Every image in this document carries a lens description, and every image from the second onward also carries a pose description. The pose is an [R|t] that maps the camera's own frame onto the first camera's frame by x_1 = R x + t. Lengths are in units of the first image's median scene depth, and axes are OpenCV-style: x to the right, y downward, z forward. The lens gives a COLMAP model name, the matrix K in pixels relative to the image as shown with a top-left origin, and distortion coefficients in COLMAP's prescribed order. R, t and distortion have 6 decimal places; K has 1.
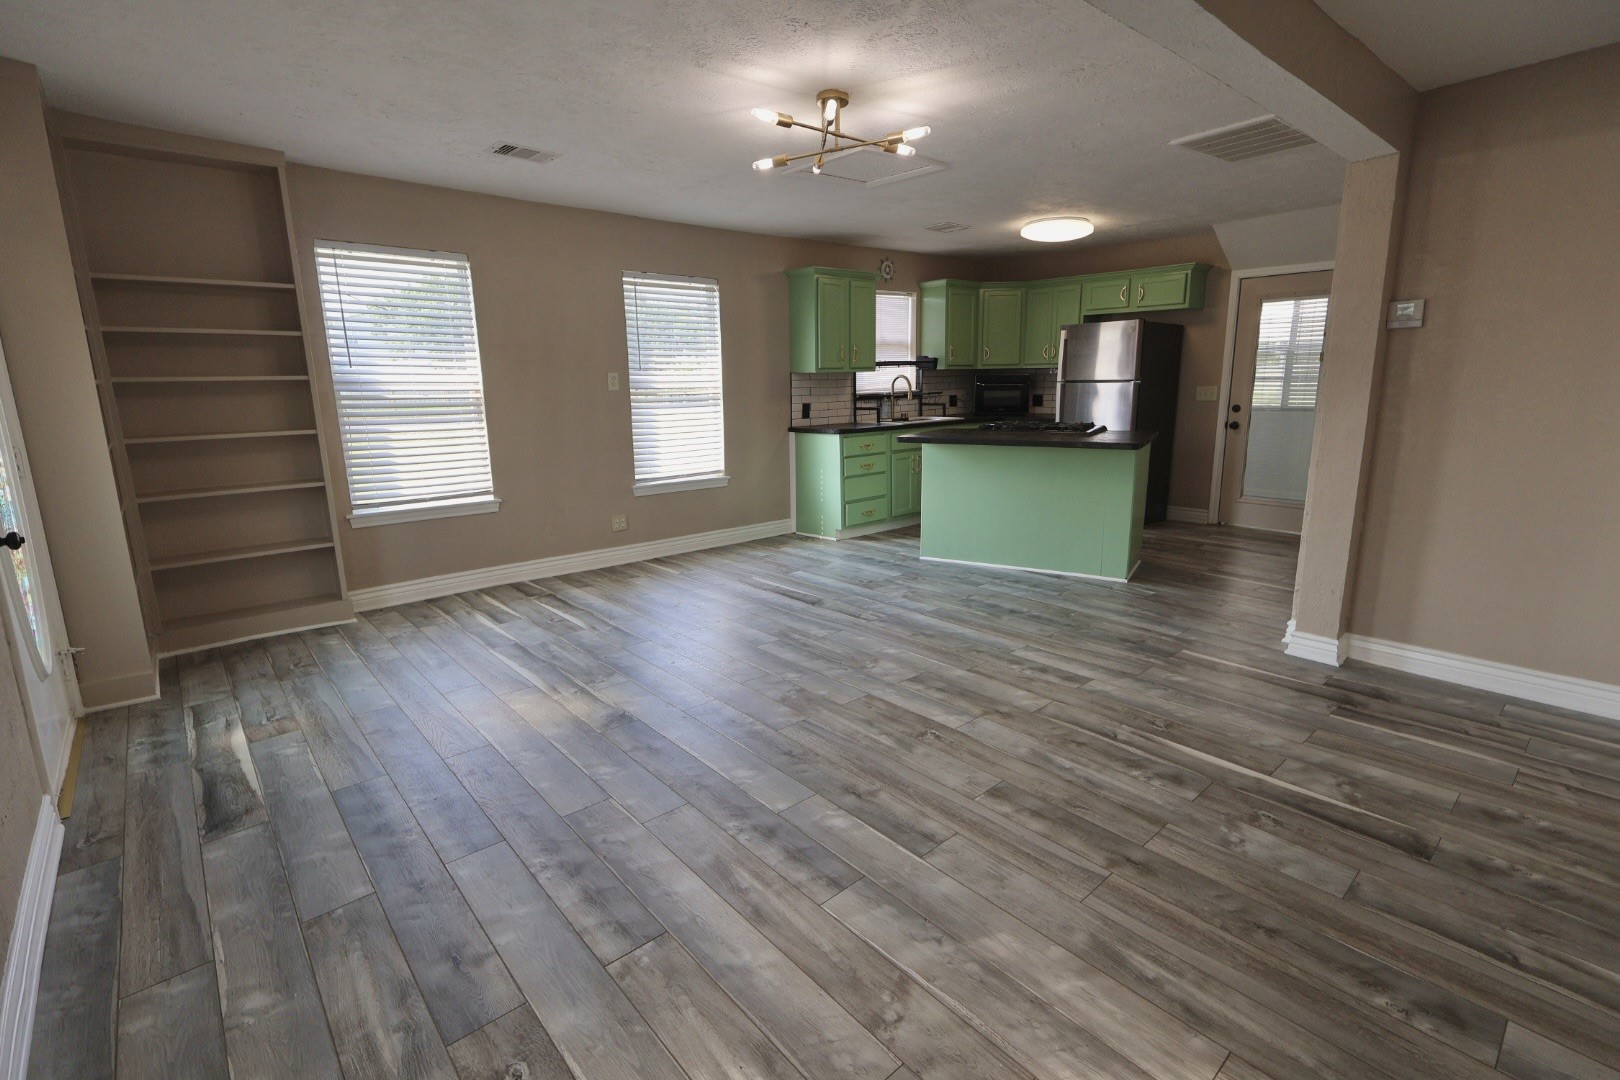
lens RADIAL K [[738.6, 0, 807.9], [0, 738.6, 536.1], [0, 0, 1]] dist [-0.005865, 0.000640]
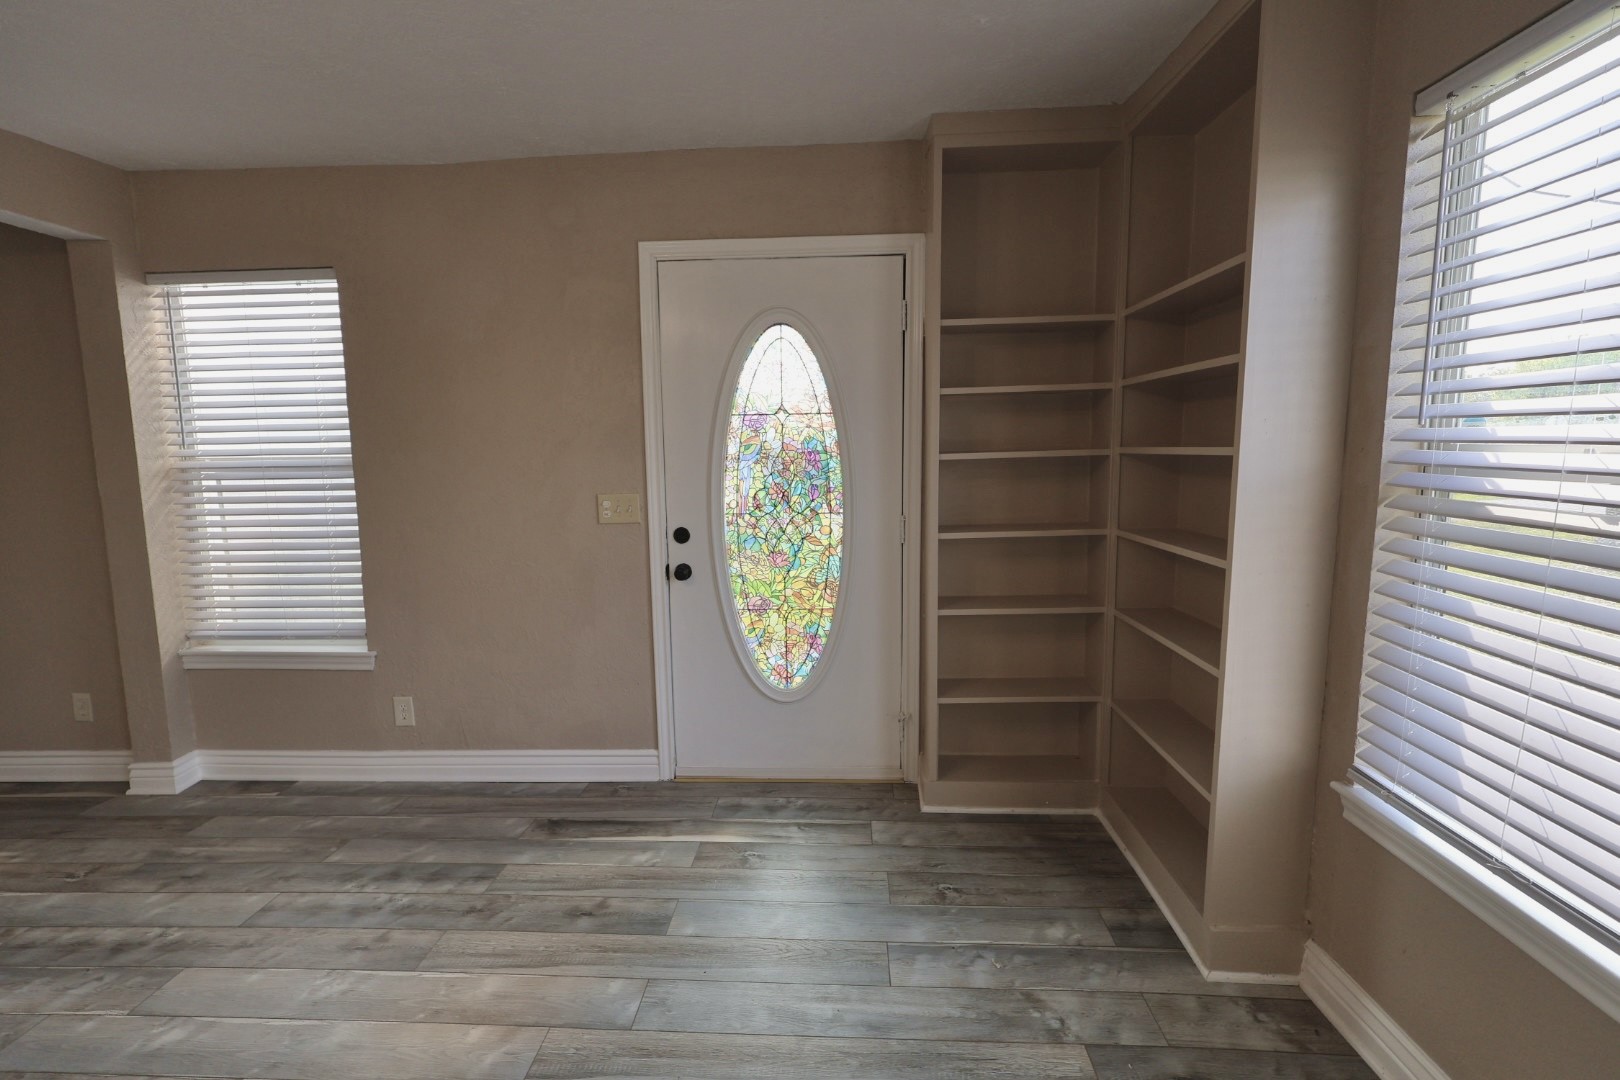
lens RADIAL K [[738.6, 0, 818.6], [0, 738.6, 536.8], [0, 0, 1]] dist [-0.005865, 0.000640]
pose [[-0.686912, 0.100684, -0.719732, -0.217746], [-0.137463, 0.954478, 0.264717, -0.344402], [0.713621, 0.280774, -0.641803, 1.542880]]
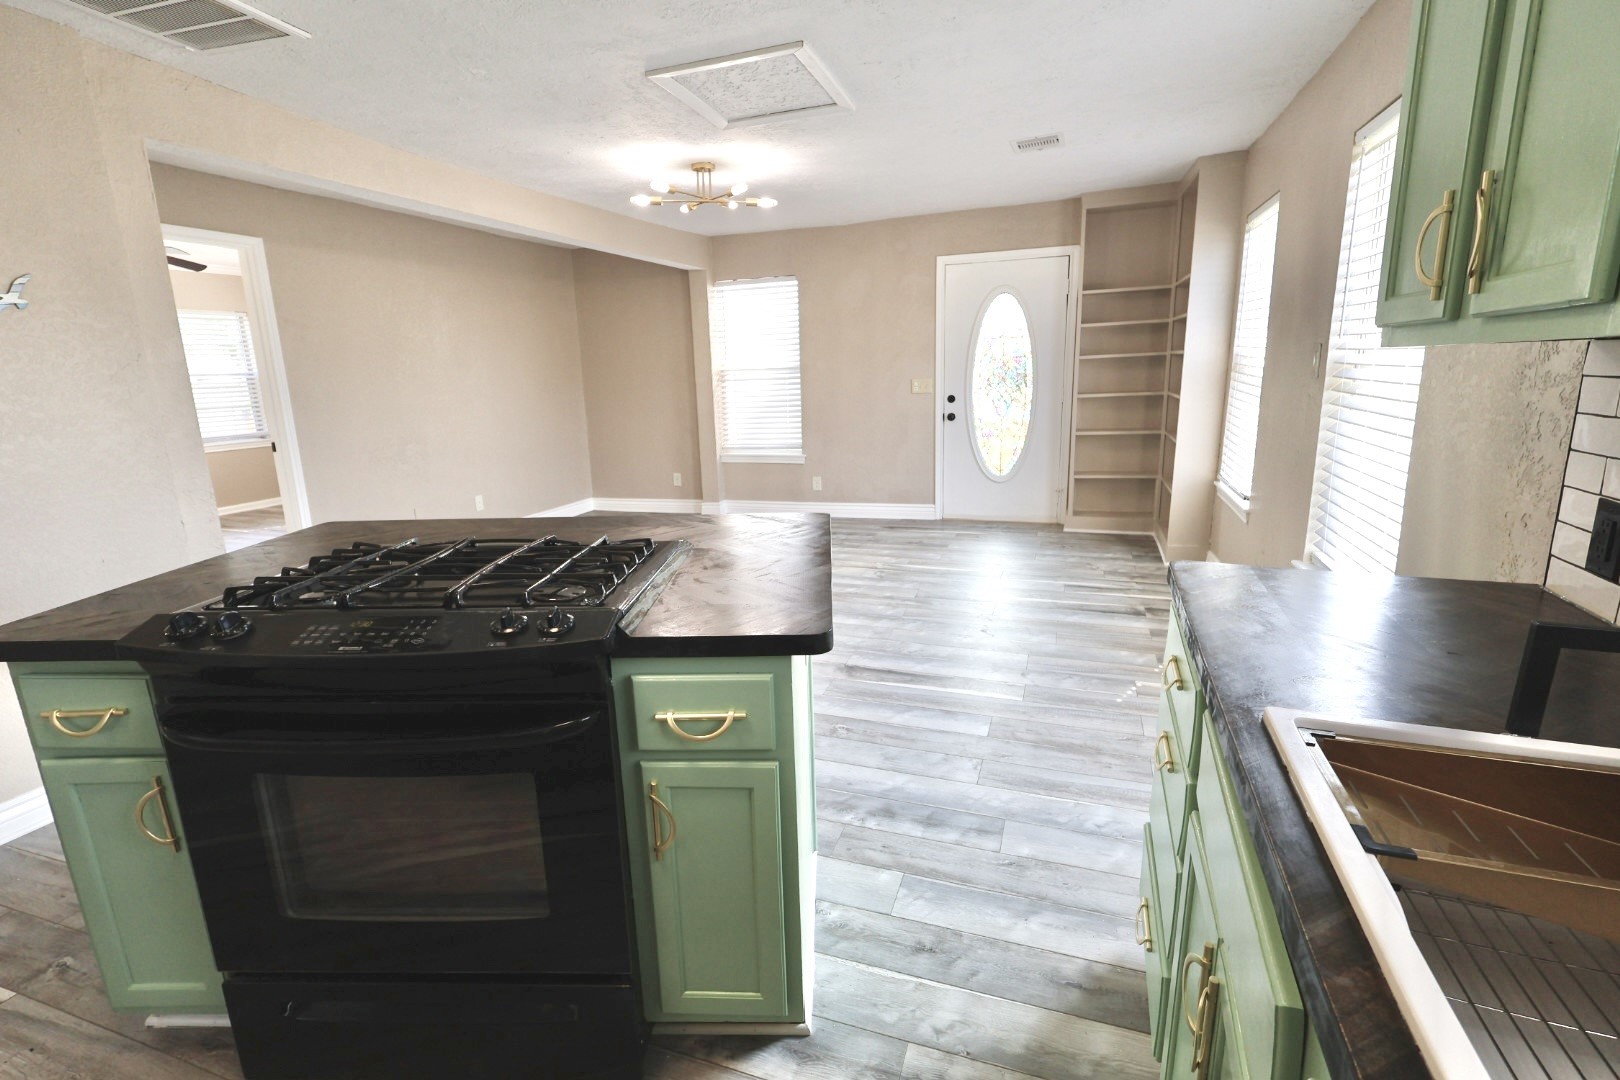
lens RADIAL K [[738.6, 0, 812.2], [0, 738.6, 537.4], [0, 0, 1]] dist [-0.005865, 0.000640]
pose [[-0.874365, 0.145170, -0.463045, 0.565702], [-0.064732, 0.910785, 0.407774, -0.526264], [0.480931, 0.386518, -0.786962, 2.381625]]
